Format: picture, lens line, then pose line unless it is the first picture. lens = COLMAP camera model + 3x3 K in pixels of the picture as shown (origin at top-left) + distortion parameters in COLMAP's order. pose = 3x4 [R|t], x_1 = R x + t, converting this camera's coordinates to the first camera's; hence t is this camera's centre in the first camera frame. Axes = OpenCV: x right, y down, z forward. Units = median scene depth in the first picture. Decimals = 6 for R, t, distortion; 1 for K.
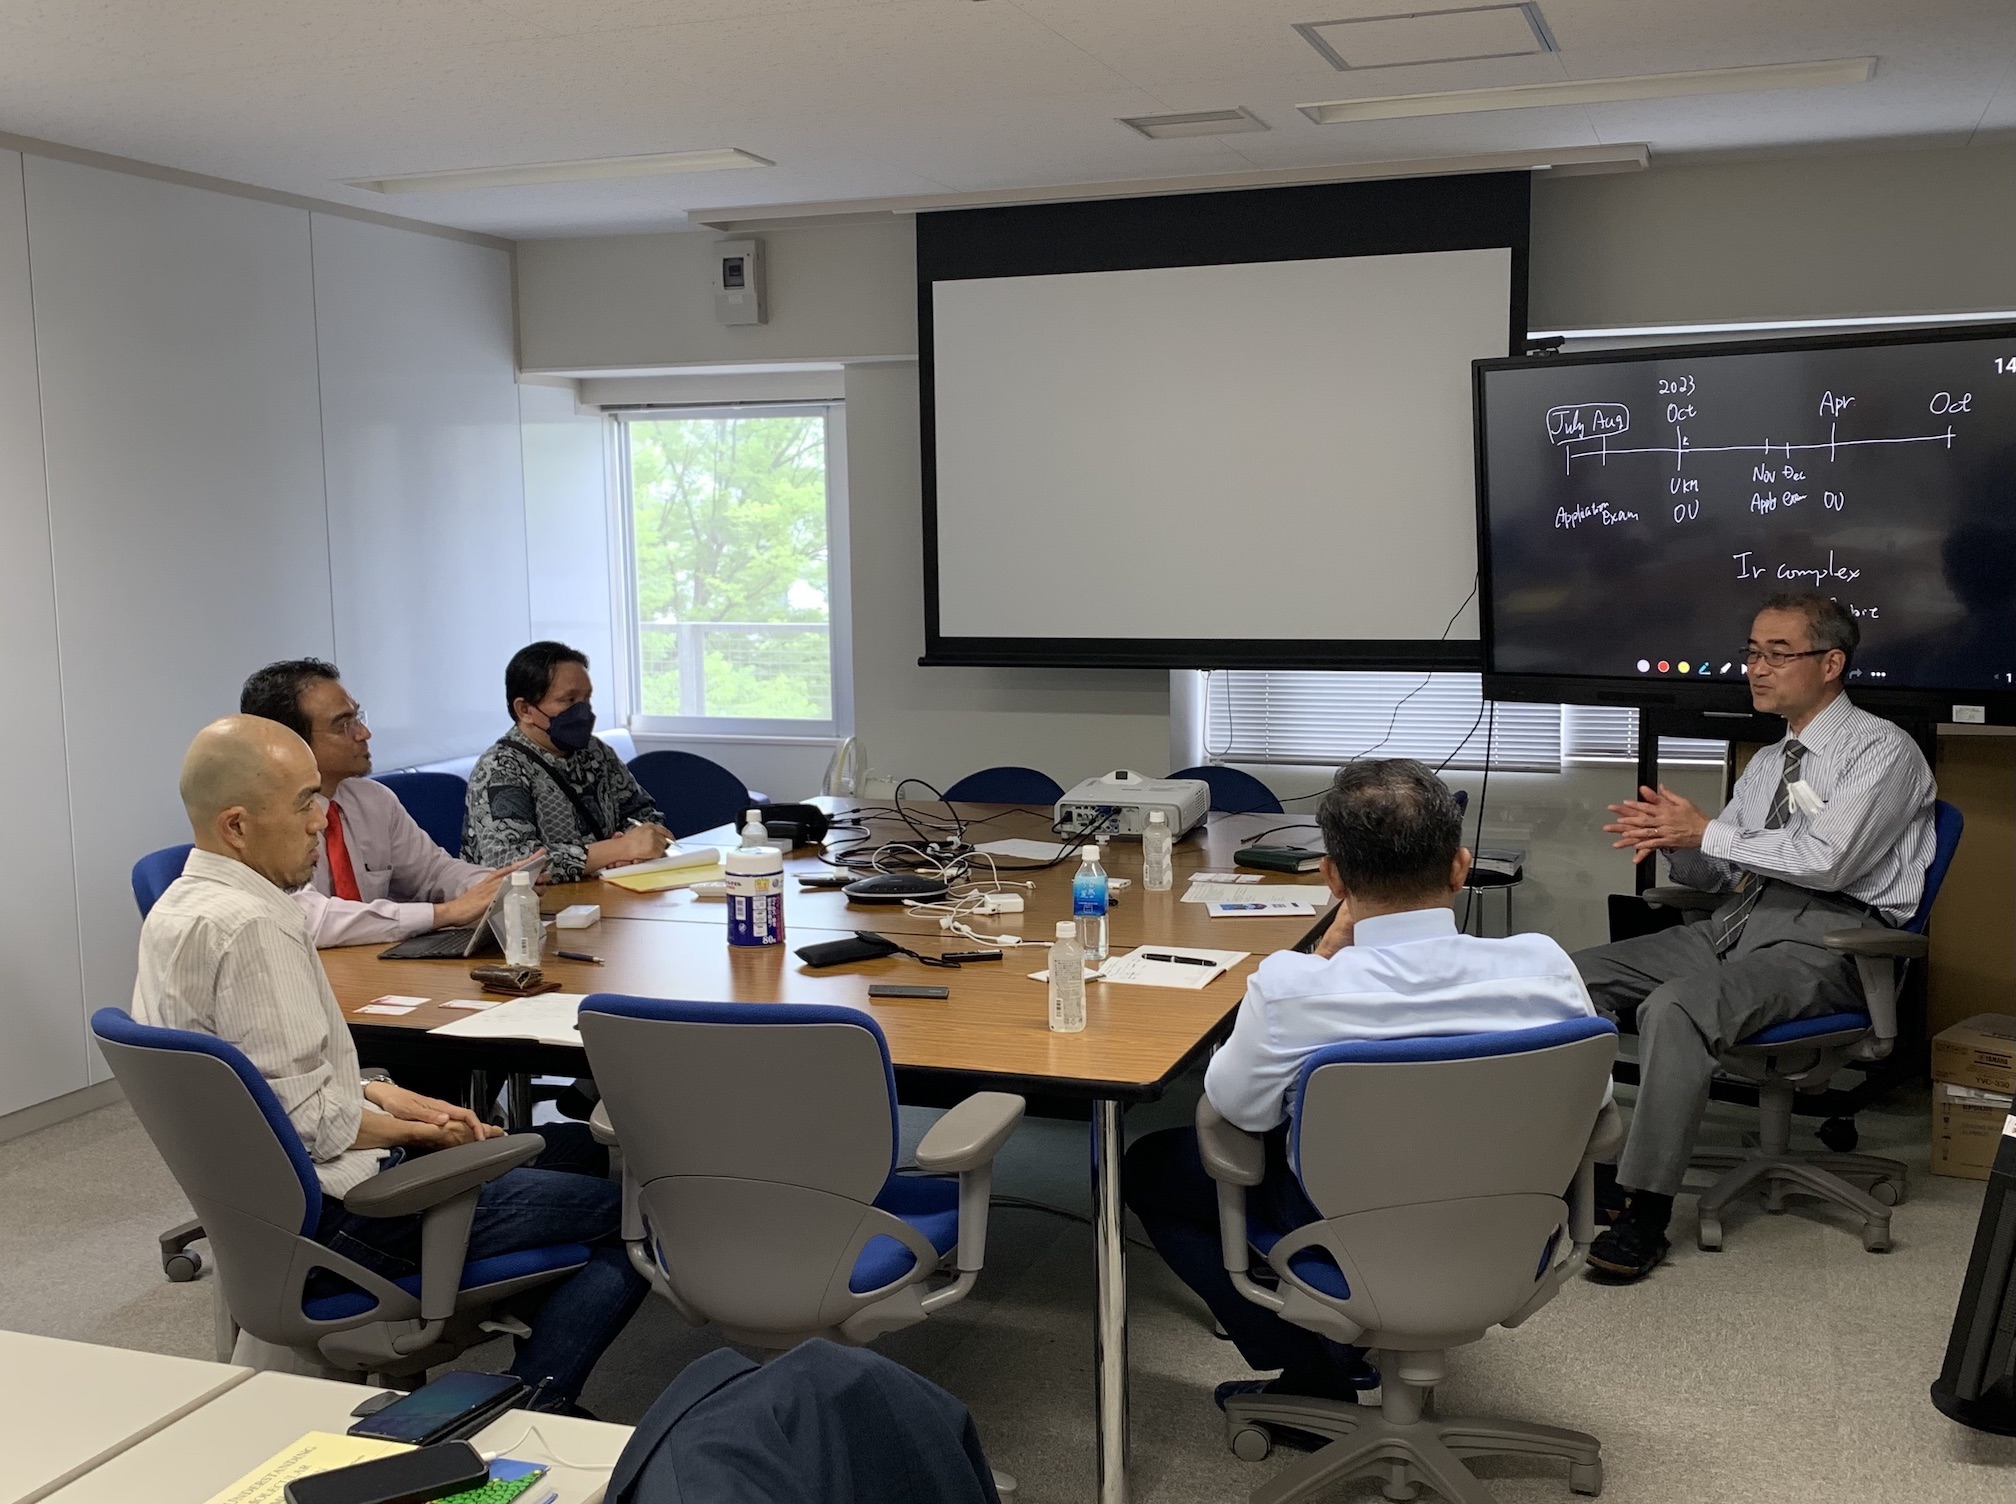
lens RADIAL K [[1967.6, 0, 1007.8], [0, 1967.6, 751.5], [0, 0, 1]] dist [0.008732, 0.000000]
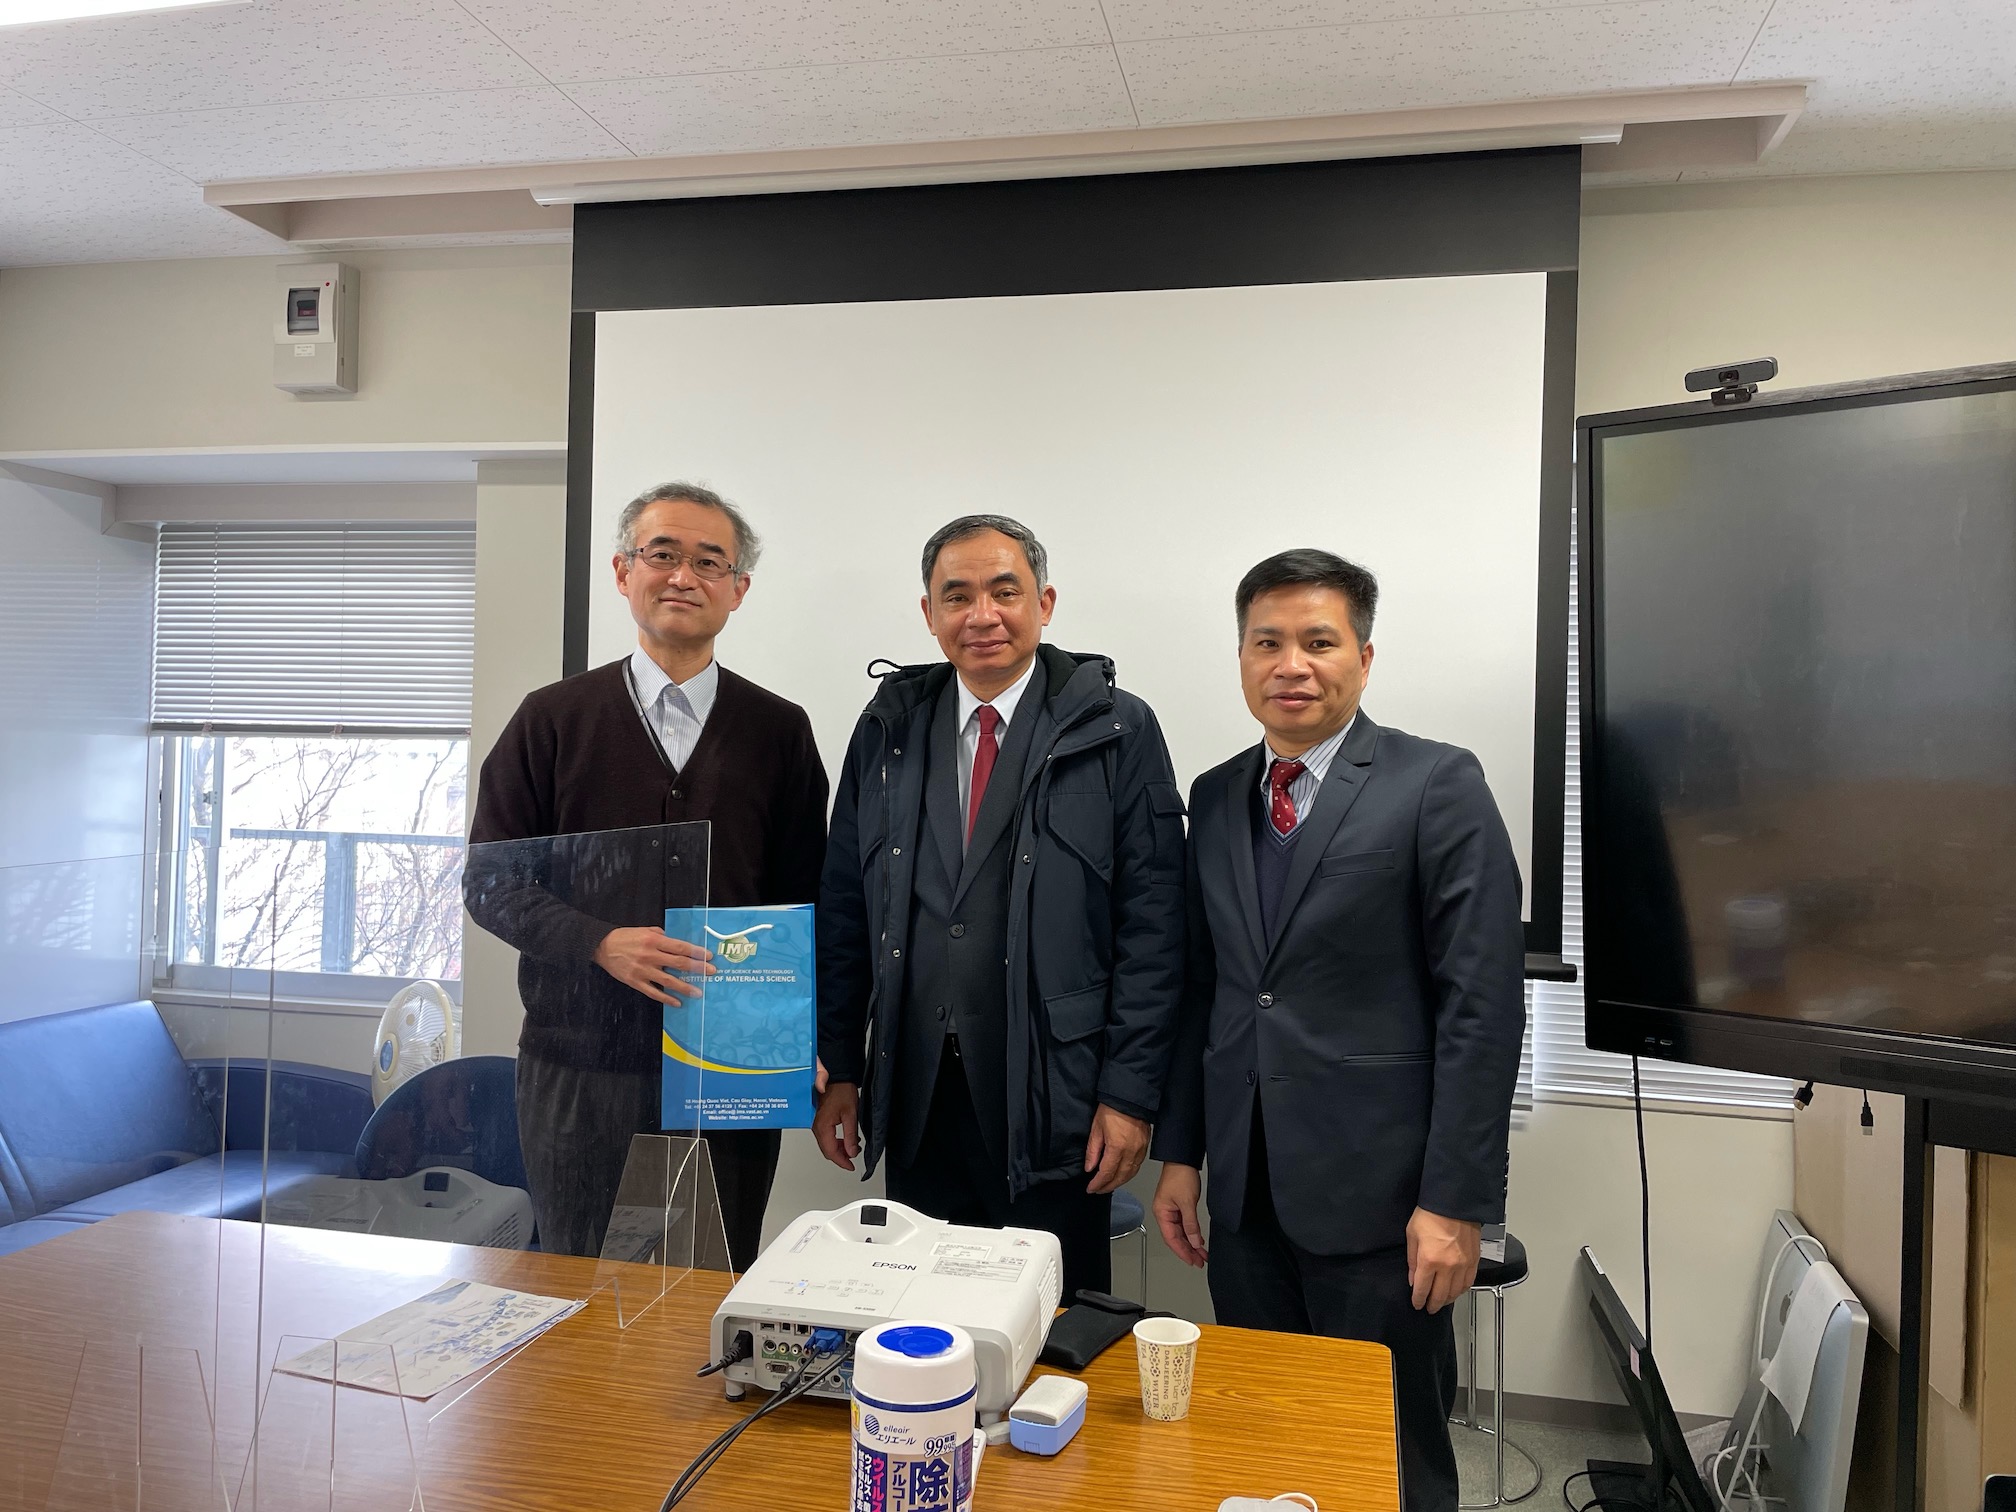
lens RADIAL K [[1542.6, 0, 1009.3], [0, 1542.6, 751.3], [0, 0, 1]] dist [0.007742, 0.001994]
pose [[0.990134, 0.036966, 0.135160, 0.033650], [-0.021048, 0.992866, -0.117360, -0.051068], [-0.138534, 0.113357, 0.983849, 0.571982]]
